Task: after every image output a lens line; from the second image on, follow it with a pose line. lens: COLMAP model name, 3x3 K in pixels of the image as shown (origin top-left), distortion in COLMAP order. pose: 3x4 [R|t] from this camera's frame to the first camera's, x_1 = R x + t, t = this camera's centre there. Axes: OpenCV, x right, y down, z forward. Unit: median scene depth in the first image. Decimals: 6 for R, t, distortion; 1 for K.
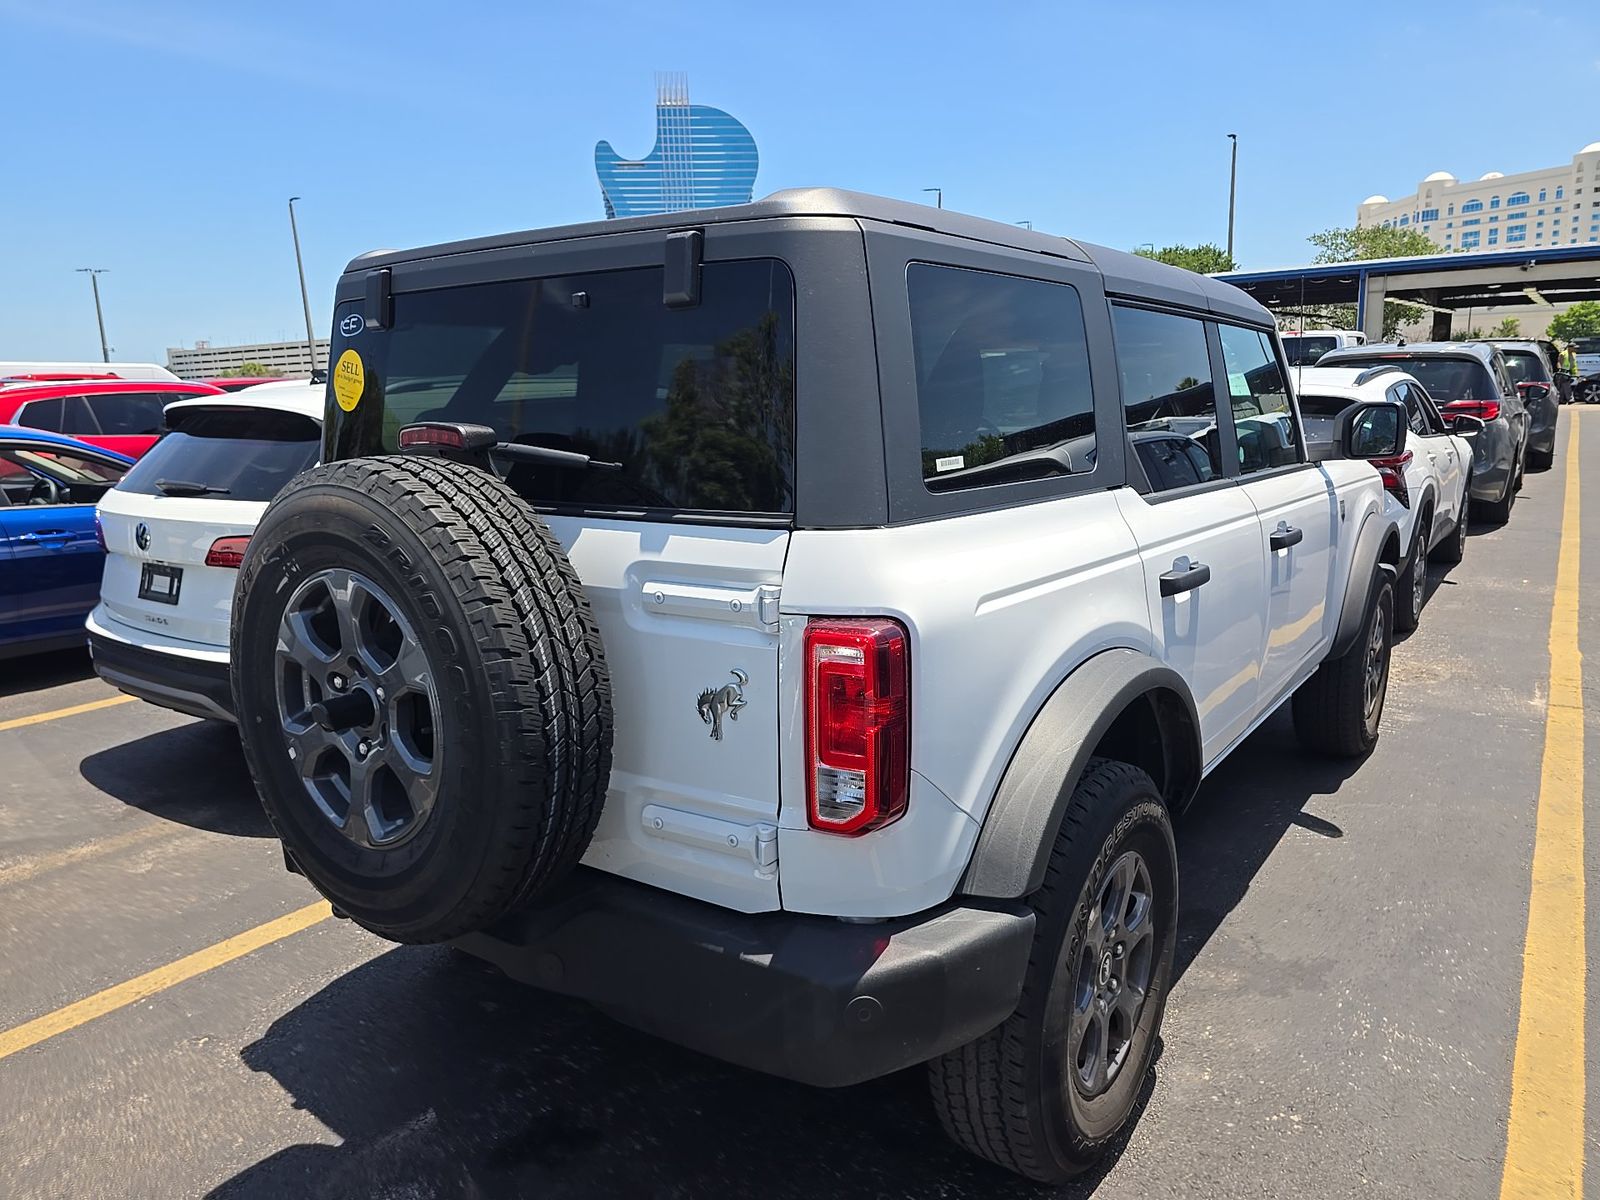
lens RADIAL K [[1050.1, 0, 800.0], [0, 1050.1, 600.0], [0, 0, 1]] dist [0.059449, -0.052877]
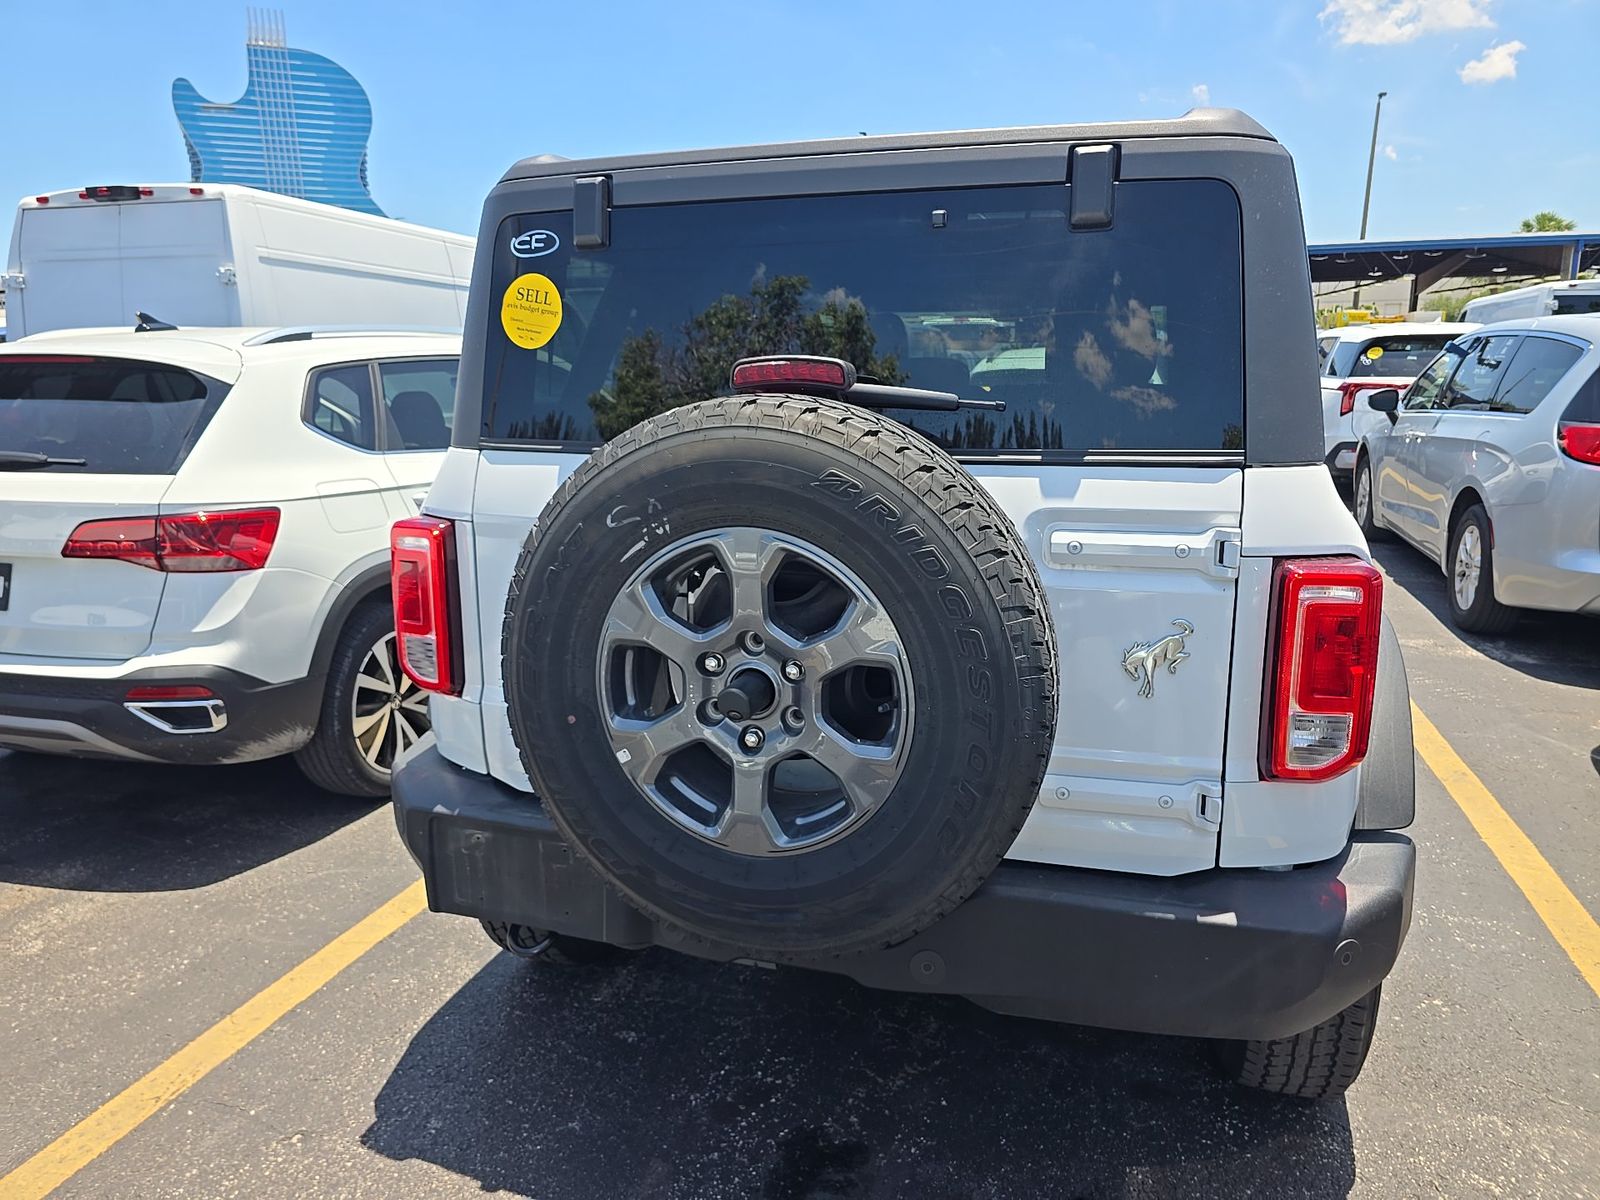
lens RADIAL K [[1050.1, 0, 800.0], [0, 1050.1, 600.0], [0, 0, 1]] dist [0.059449, -0.052877]
pose [[0.952117, -0.052250, 0.301234, -0.640746], [0.046440, 0.998572, 0.026421, 0.008077], [-0.302185, -0.011167, 0.953184, 0.193183]]
